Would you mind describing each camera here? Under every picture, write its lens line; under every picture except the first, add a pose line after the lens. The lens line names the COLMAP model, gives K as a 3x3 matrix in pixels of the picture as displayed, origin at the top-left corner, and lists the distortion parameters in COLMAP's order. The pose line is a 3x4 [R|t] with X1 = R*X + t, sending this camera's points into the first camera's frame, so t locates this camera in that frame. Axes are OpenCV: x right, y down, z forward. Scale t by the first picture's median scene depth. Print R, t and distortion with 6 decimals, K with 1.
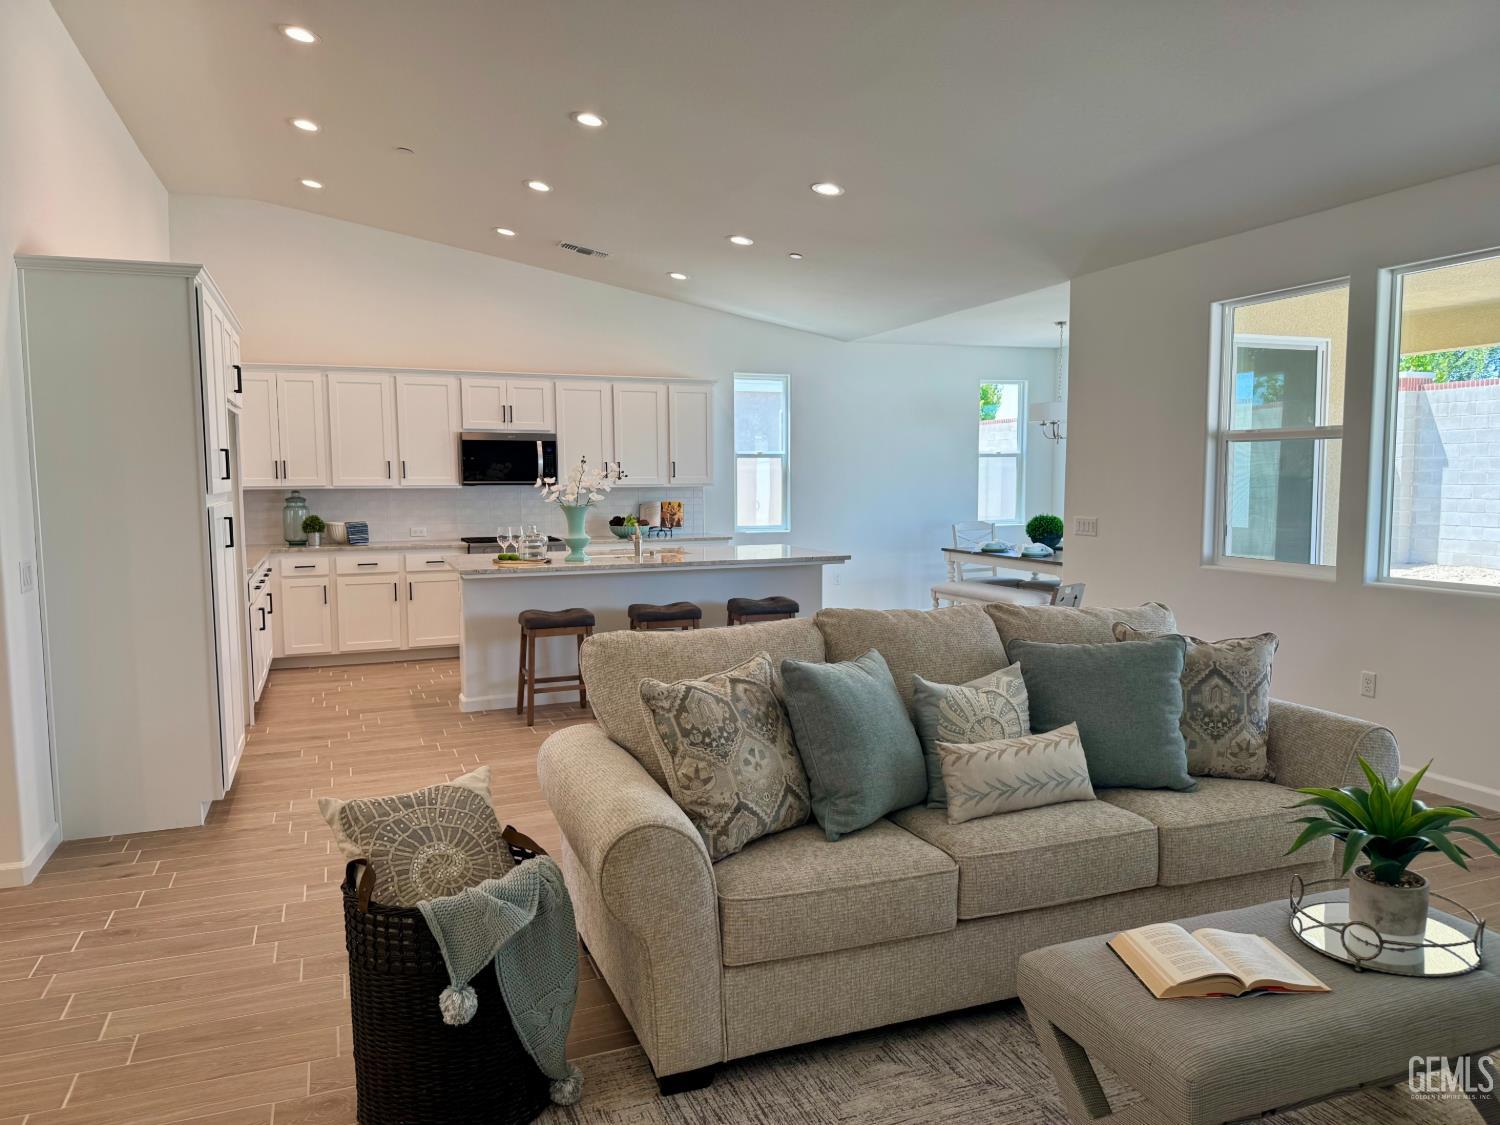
lens RADIAL K [[1067.4, 0, 750.3], [0, 1067.4, 569.2], [0, 0, 1]] dist [0.002464, -0.002617]
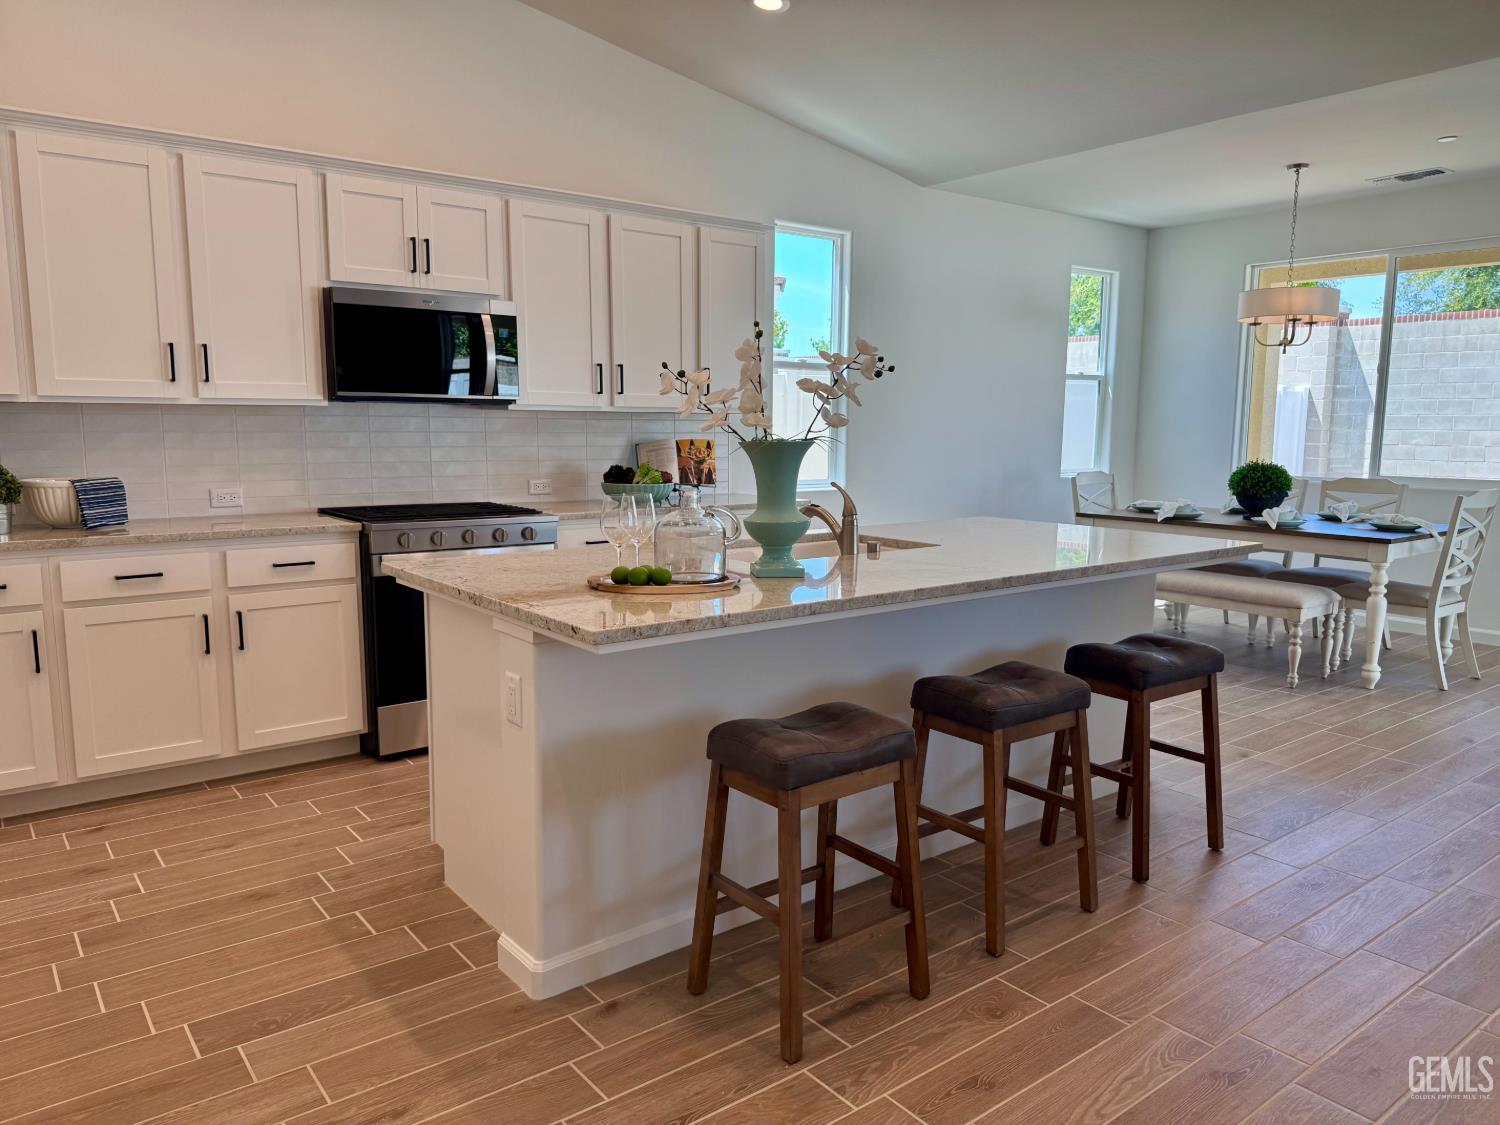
lens RADIAL K [[1052.7, 0, 706.8], [0, 1052.7, 572.7], [0, 0, 1]] dist [-0.009699, -0.004304]
pose [[0.962721, -0.026714, 0.269175, -0.238058], [0.011914, 0.998333, 0.056468, -0.026105], [-0.270235, -0.051156, 0.961435, 0.498833]]
